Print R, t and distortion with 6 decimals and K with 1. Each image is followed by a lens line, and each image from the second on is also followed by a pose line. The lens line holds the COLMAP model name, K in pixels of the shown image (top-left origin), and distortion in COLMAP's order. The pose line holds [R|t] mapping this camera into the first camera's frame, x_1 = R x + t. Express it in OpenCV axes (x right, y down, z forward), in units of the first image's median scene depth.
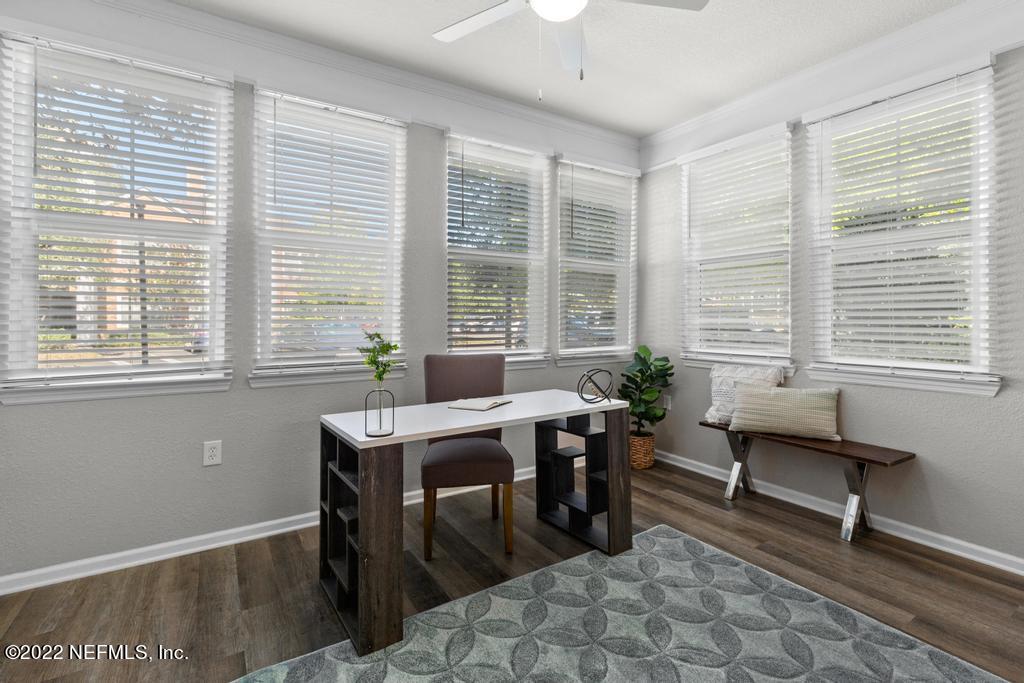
lens RADIAL K [[469.7, 0, 510.0], [0, 469.7, 320.3], [0, 0, 1]] dist [-0.000280, -0.000119]
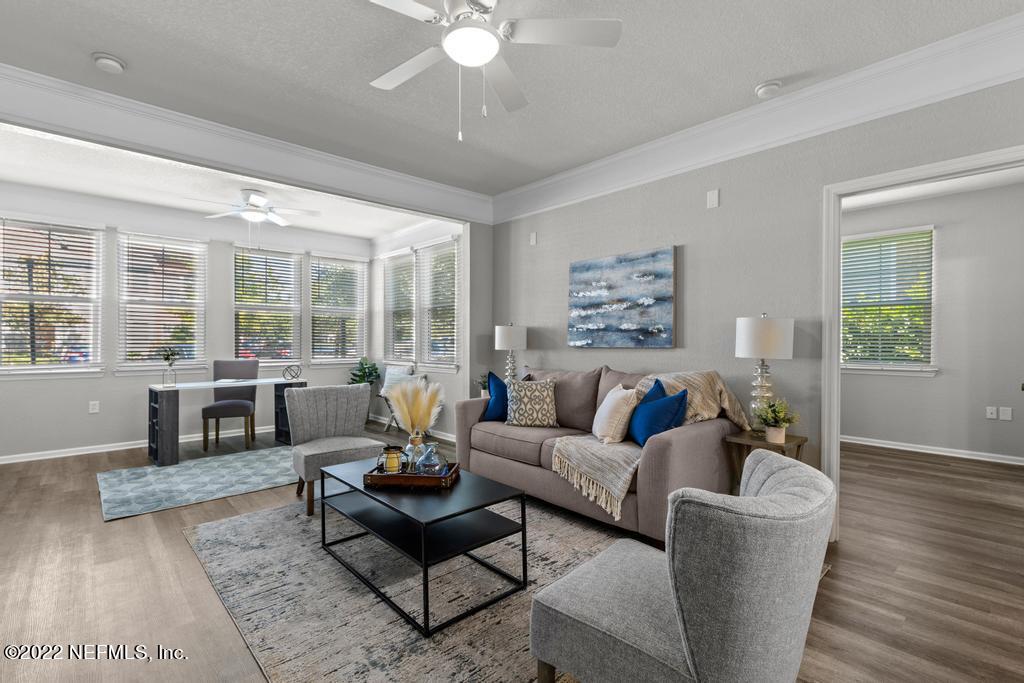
lens RADIAL K [[478.1, 0, 512.0], [0, 478.1, 341.5], [0, 0, 1]] dist [0.001228, -0.000659]
pose [[0.984993, -0.001718, 0.172587, 0.778245], [0.002136, 0.999995, -0.002237, 0.002351], [-0.172582, 0.002572, 0.984992, -1.327018]]
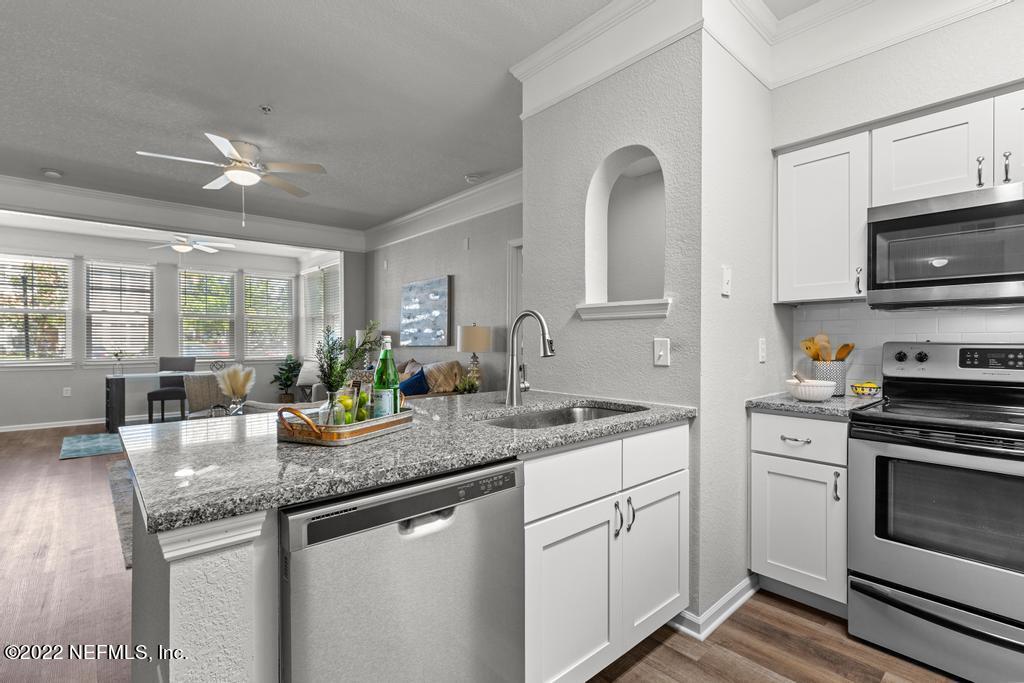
lens RADIAL K [[474.1, 0, 499.3], [0, 474.1, 344.6], [0, 0, 1]] dist [0.002140, -0.000193]
pose [[0.988094, -0.005995, 0.153733, 1.370610], [0.005175, 0.999970, 0.005733, 0.003371], [-0.153763, -0.004869, 0.988096, -2.027227]]
